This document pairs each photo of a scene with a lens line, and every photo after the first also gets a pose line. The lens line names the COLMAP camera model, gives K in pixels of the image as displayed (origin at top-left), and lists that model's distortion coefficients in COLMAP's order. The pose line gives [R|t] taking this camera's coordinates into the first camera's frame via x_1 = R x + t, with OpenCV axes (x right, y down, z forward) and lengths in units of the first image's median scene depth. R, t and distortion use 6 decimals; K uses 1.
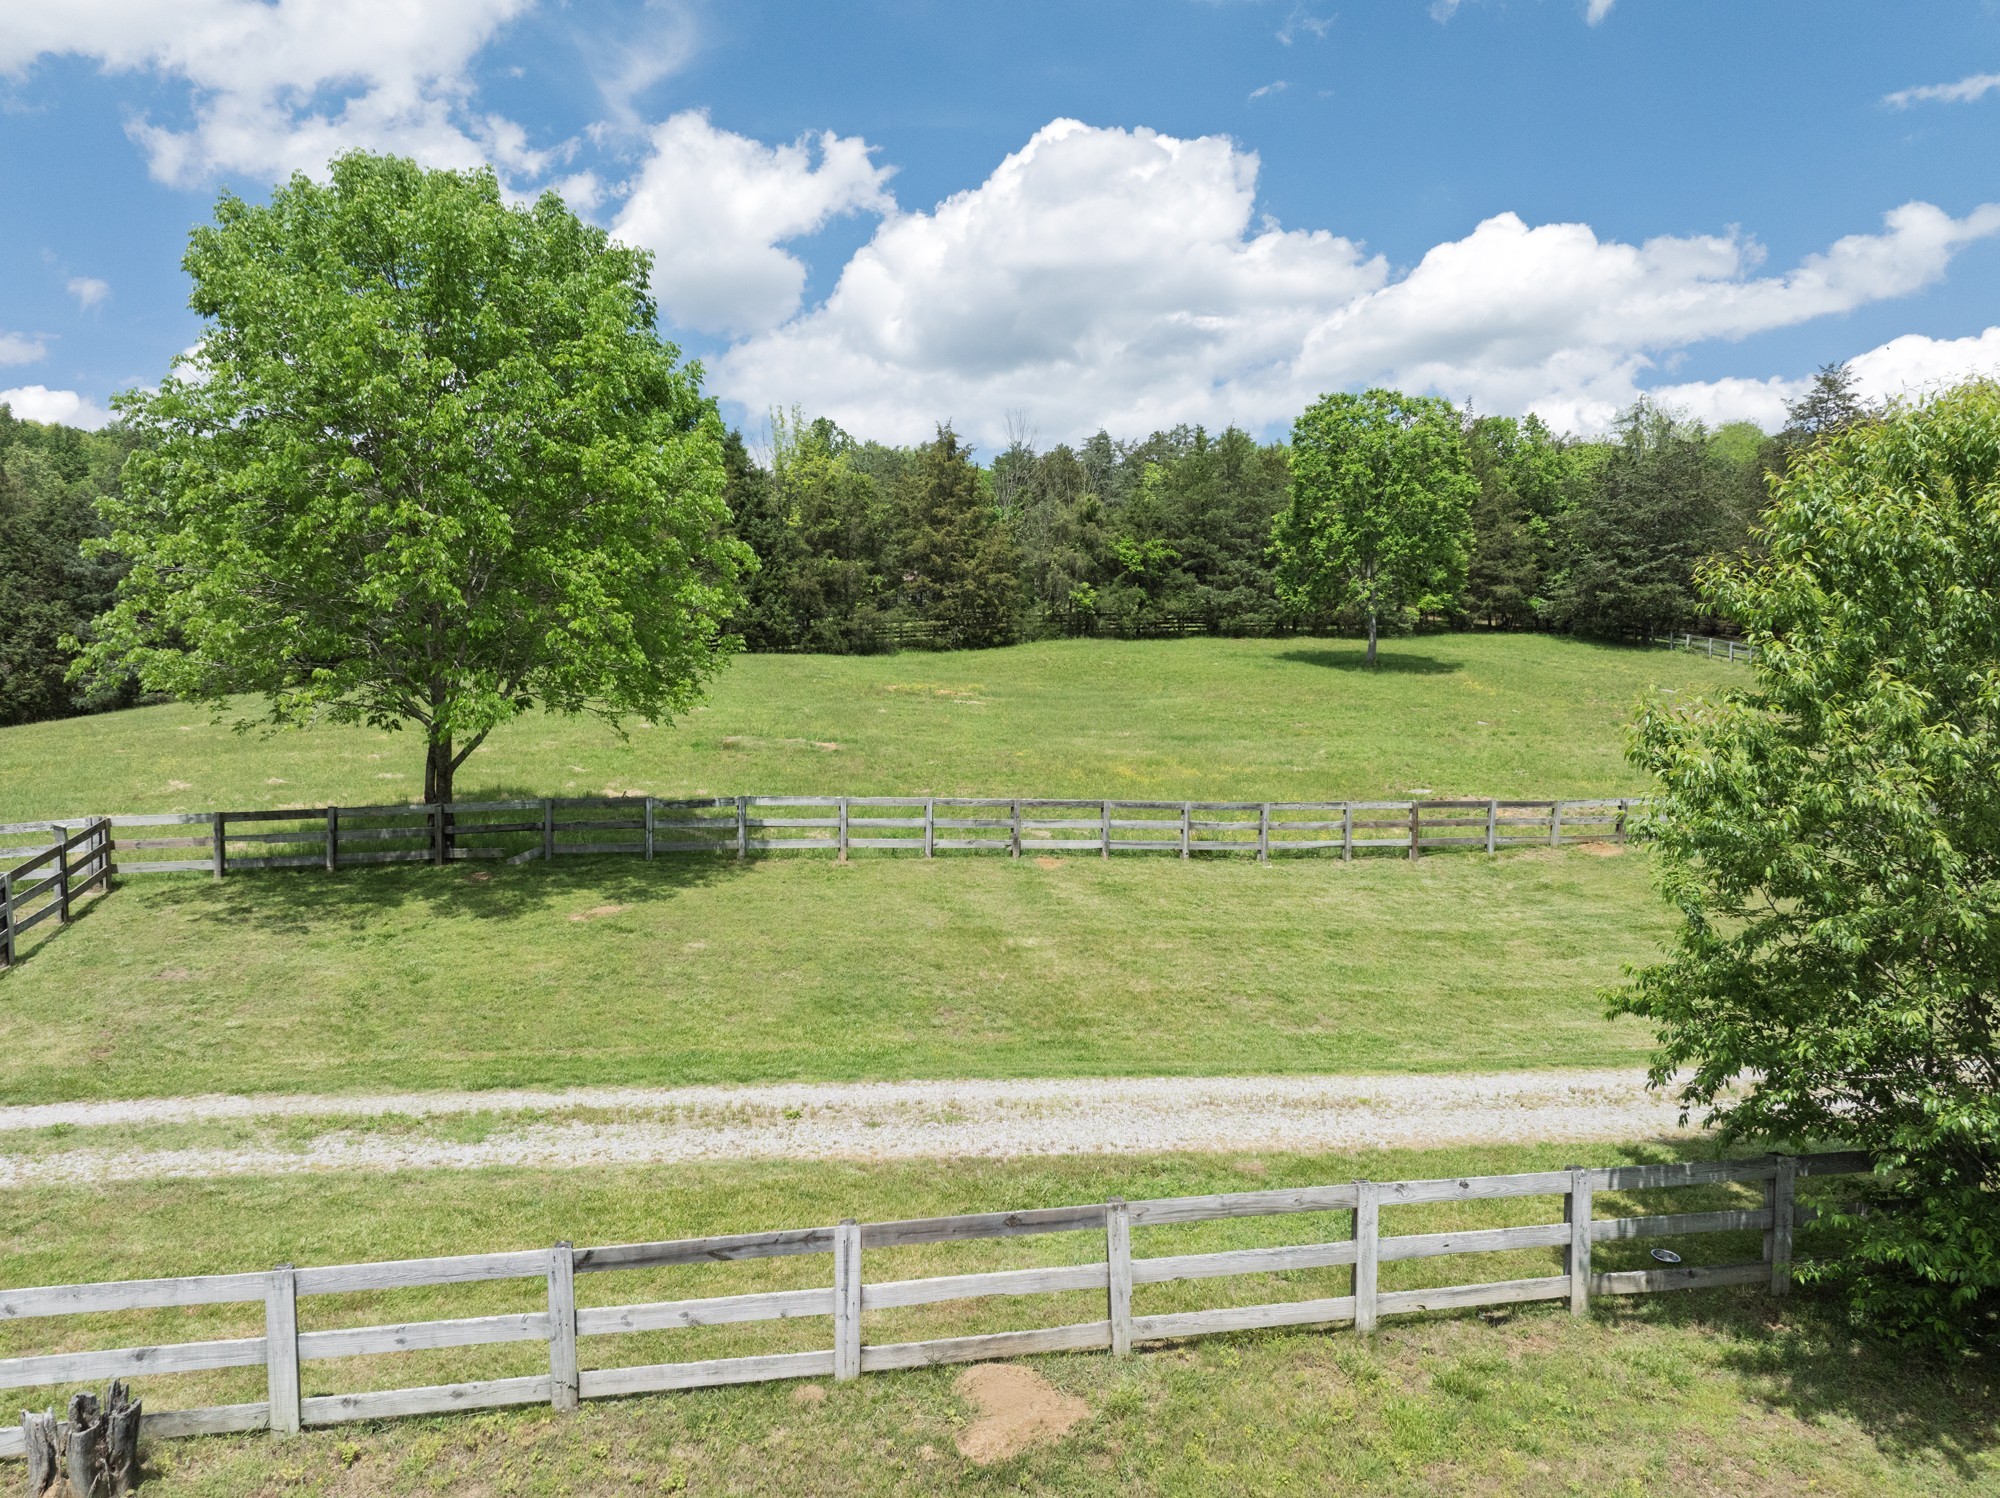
lens RADIAL K [[1421.3, 0, 1000.0], [0, 1421.3, 749.0], [0, 0, 1]] dist [-0.028209, 0.037270]
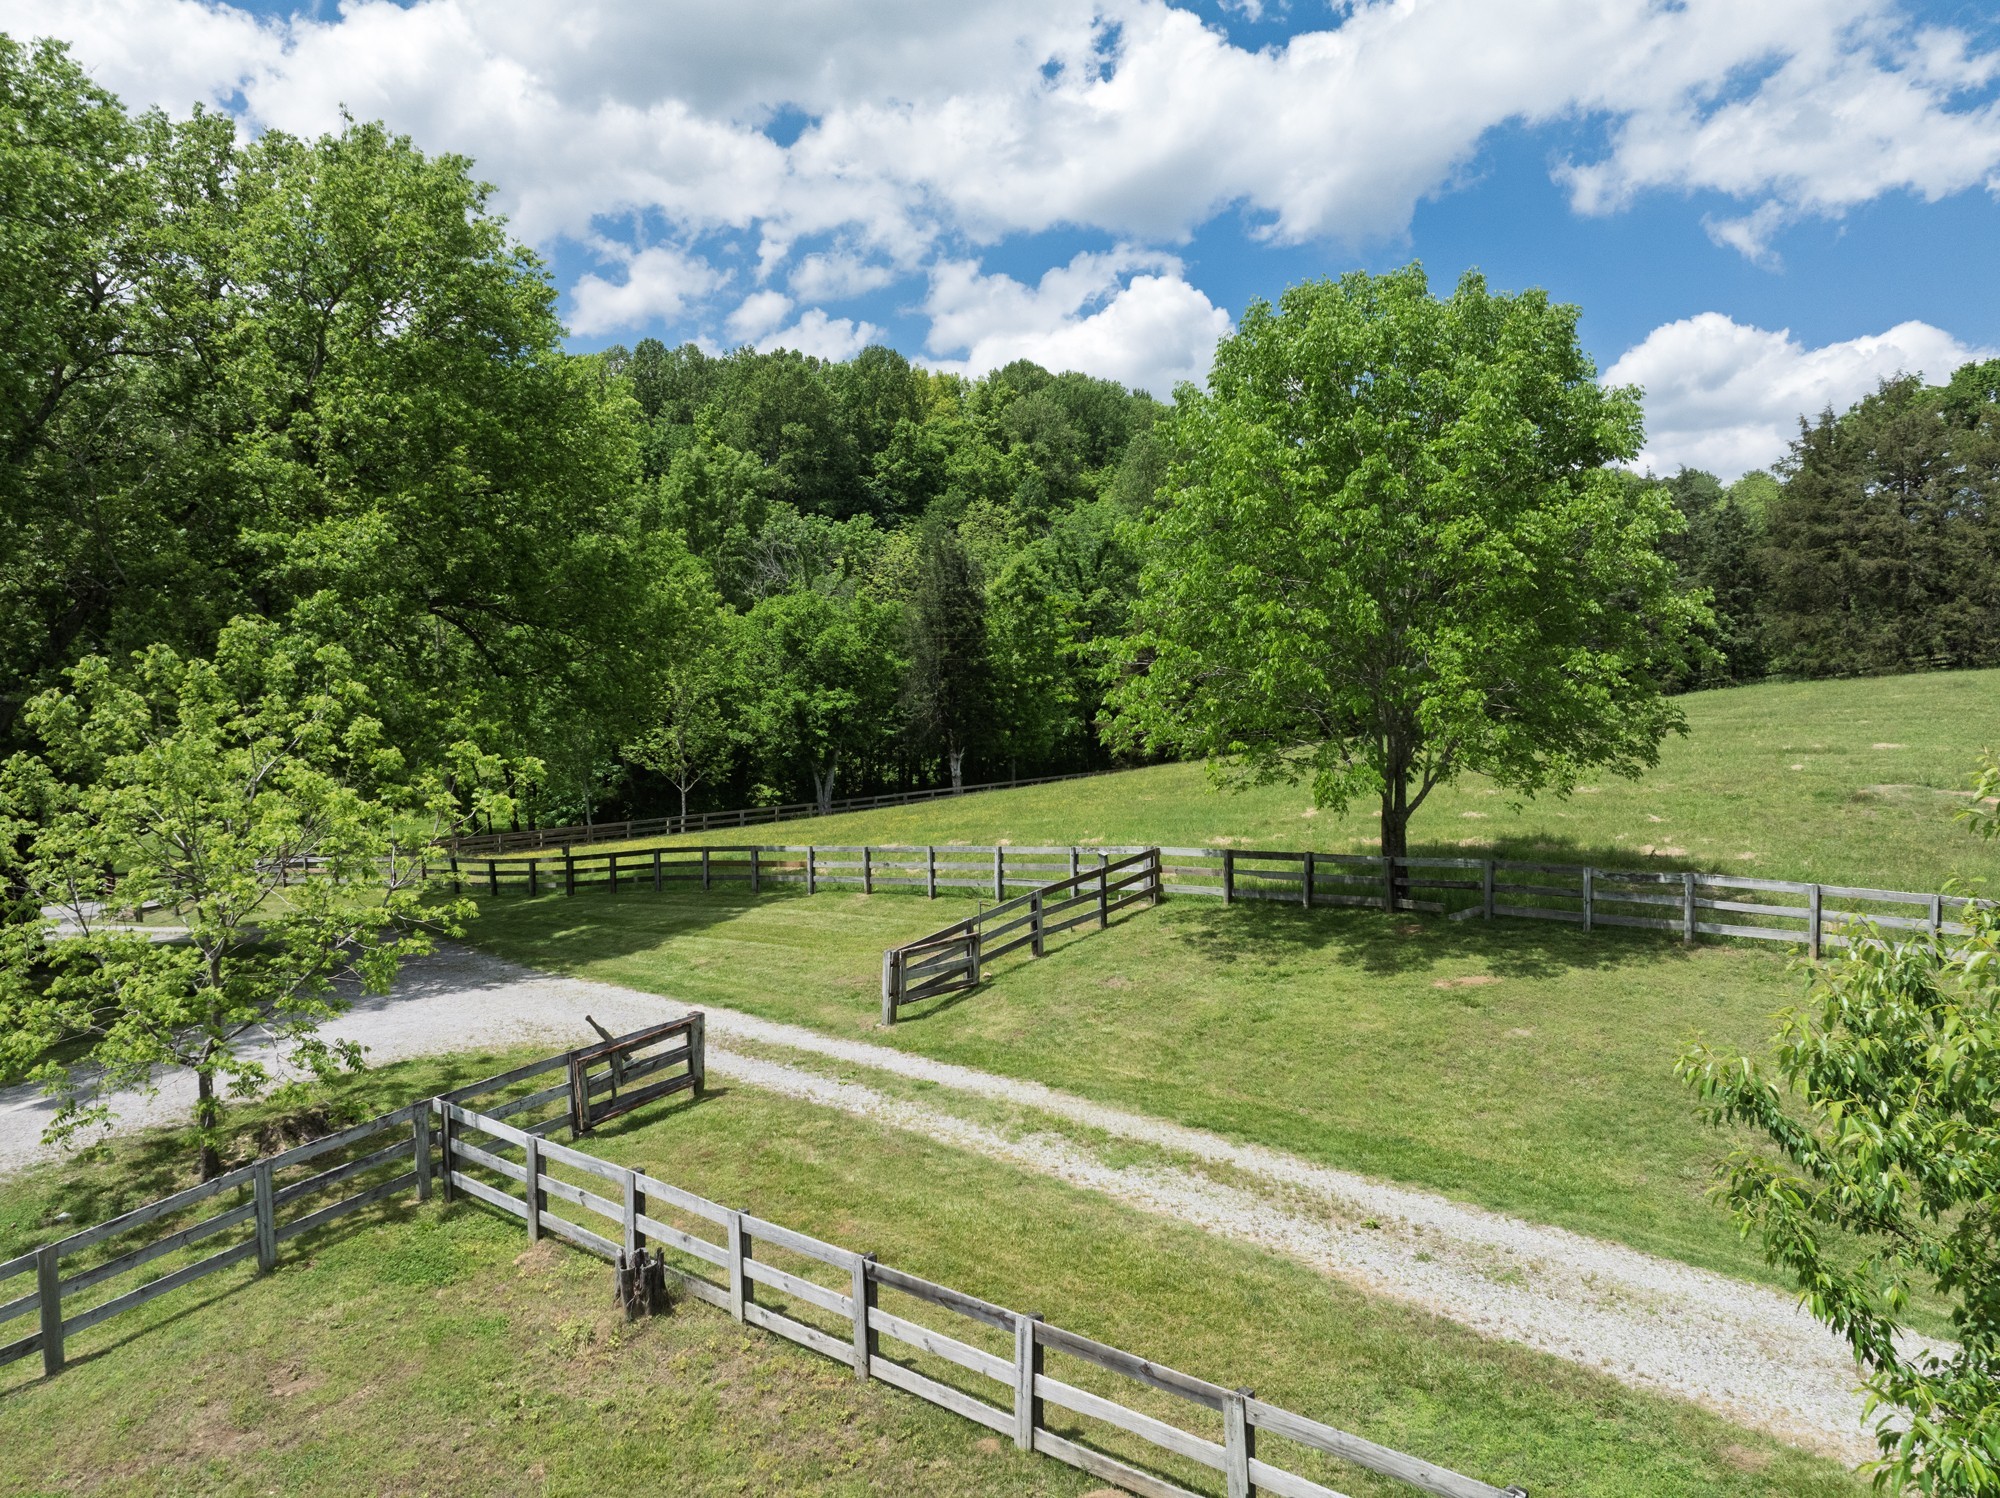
lens RADIAL K [[1421.3, 0, 1000.0], [0, 1421.3, 749.0], [0, 0, 1]] dist [-0.028209, 0.037270]
pose [[0.596394, 0.027206, -0.802230, 0.348225], [-0.021890, 0.999605, 0.017626, -0.066235], [0.802393, 0.007048, 0.596754, 0.122746]]
